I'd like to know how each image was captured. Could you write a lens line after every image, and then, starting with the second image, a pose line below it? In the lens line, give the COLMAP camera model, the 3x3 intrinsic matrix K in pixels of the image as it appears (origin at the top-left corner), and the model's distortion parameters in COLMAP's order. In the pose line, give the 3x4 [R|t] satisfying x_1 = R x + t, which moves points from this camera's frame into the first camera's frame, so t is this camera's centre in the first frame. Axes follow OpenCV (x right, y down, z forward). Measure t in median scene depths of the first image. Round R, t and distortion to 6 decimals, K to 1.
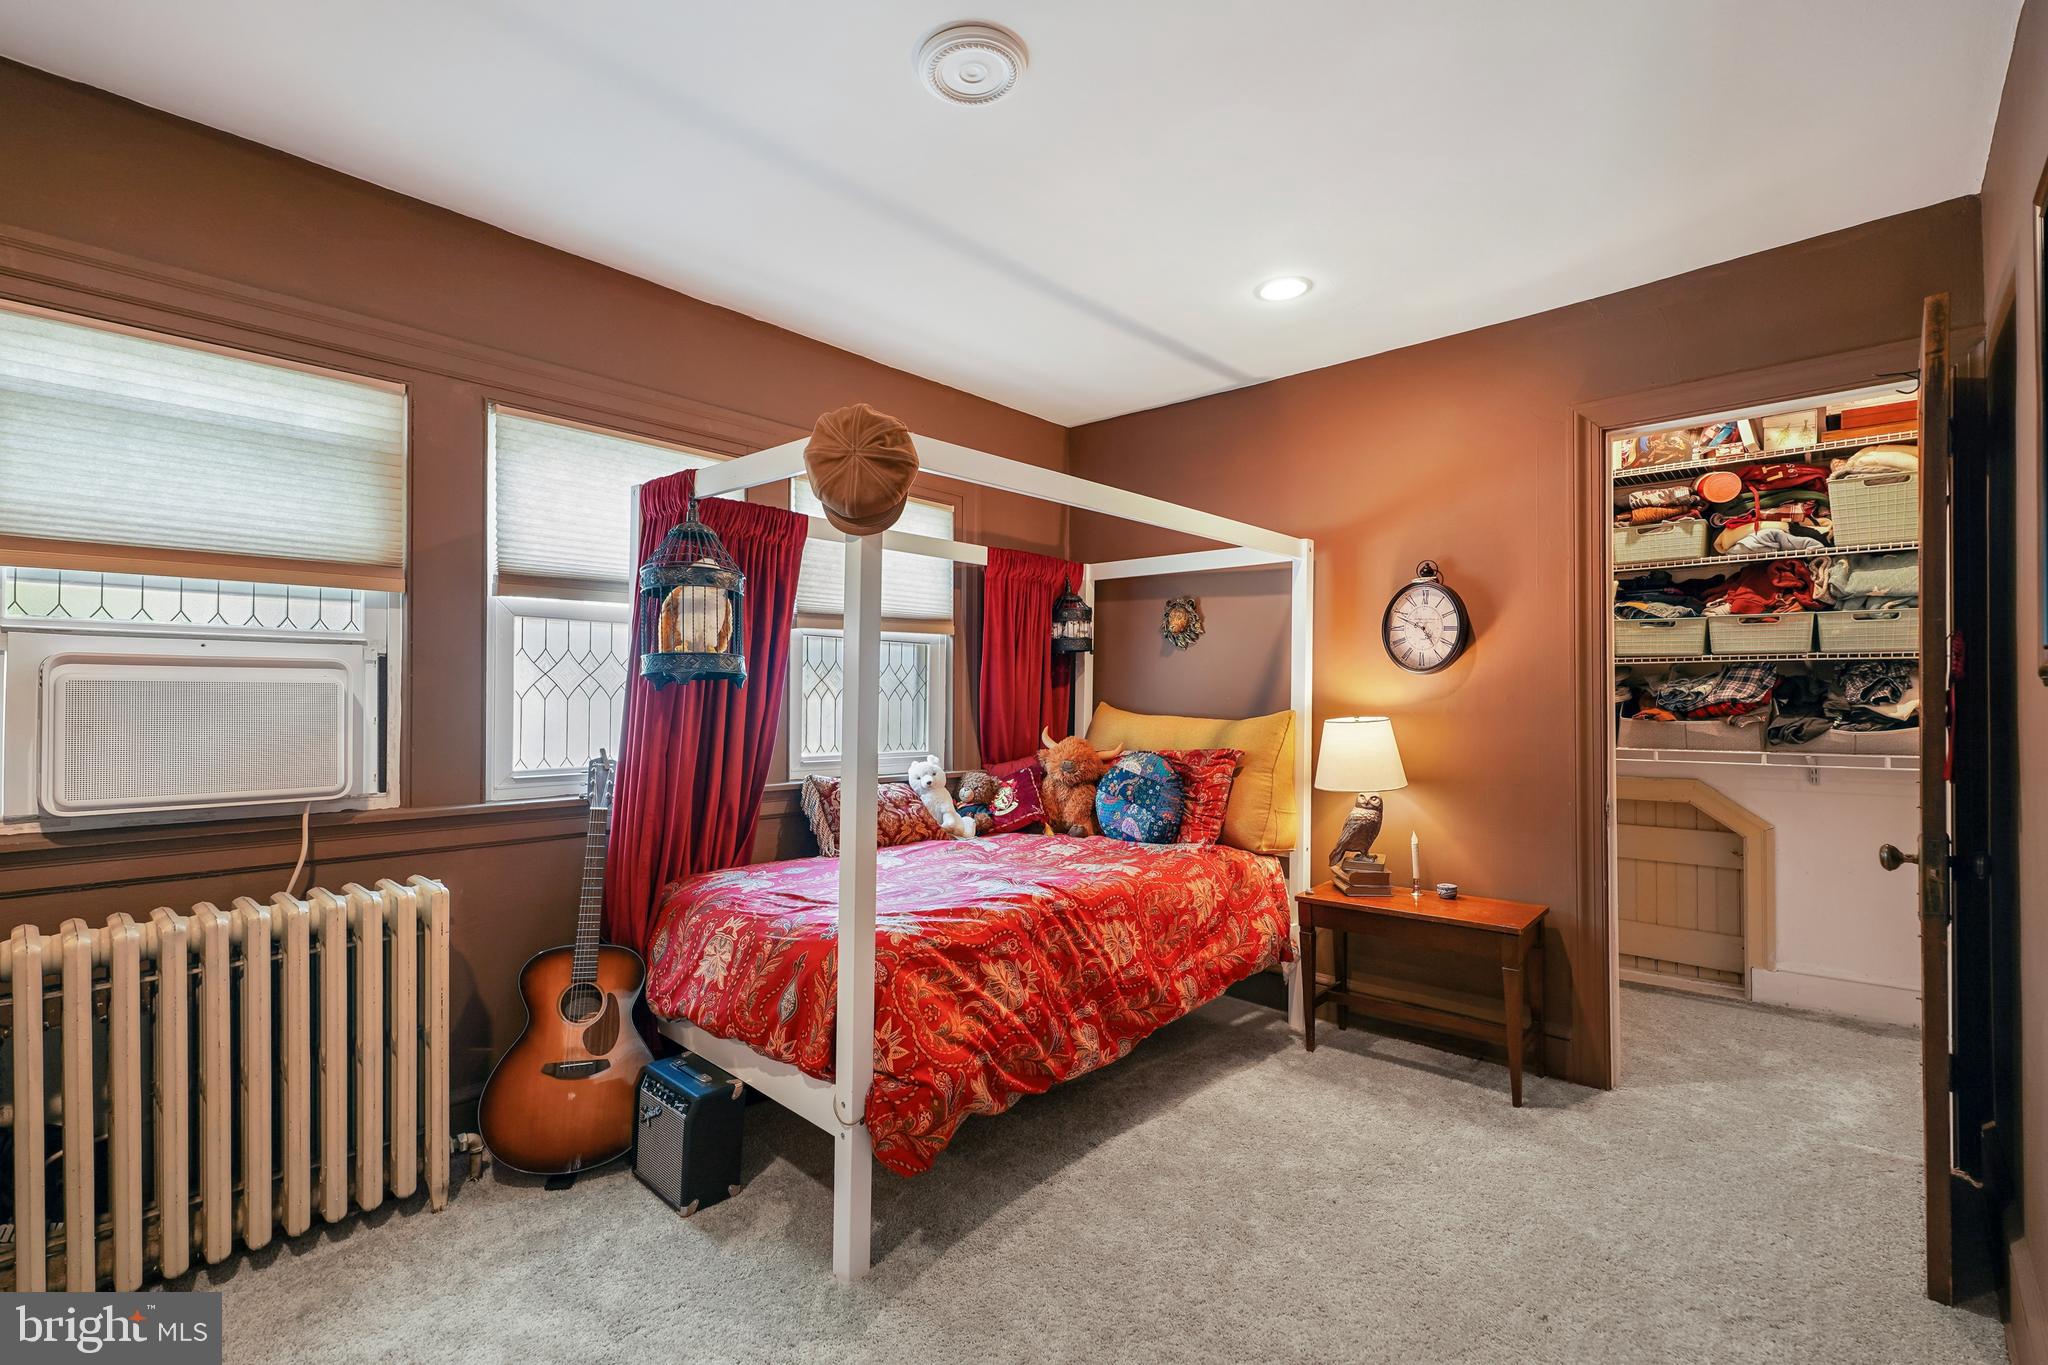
lens RADIAL K [[914.0, 0, 1036.0], [0, 914.0, 691.2], [0, 0, 1]] dist [0.000958, 0.000035]
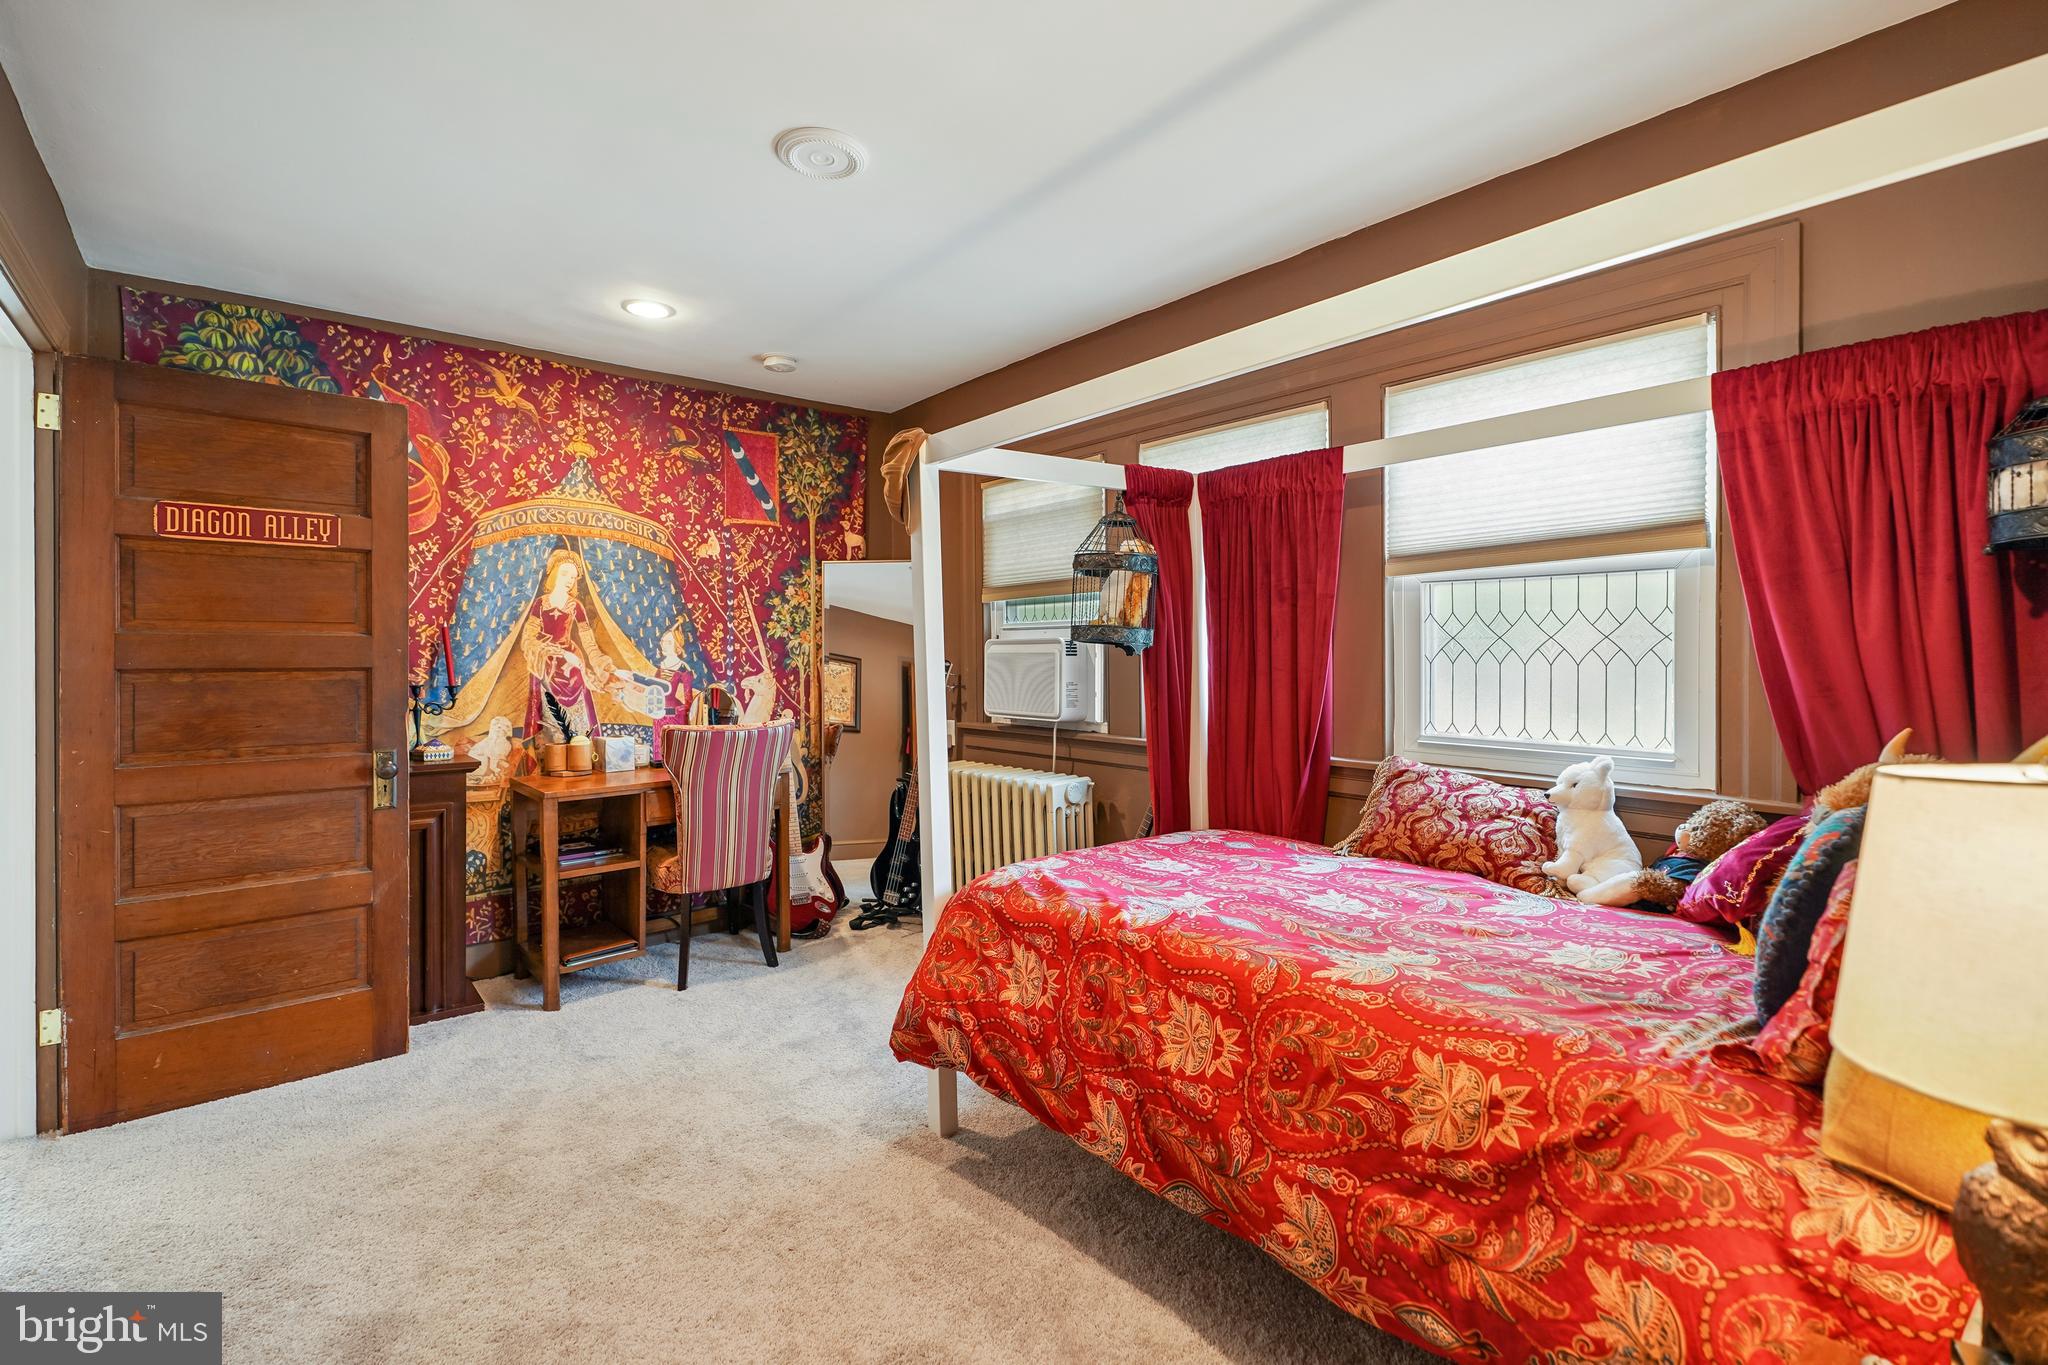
lens RADIAL K [[914.0, 0, 1036.0], [0, 914.0, 691.2], [0, 0, 1]] dist [0.000958, 0.000035]
pose [[-0.120931, 0.034439, -0.992063, 0.692760], [0.002695, 0.999406, 0.034365, 0.004925], [0.992657, 0.001482, -0.120952, 0.904065]]
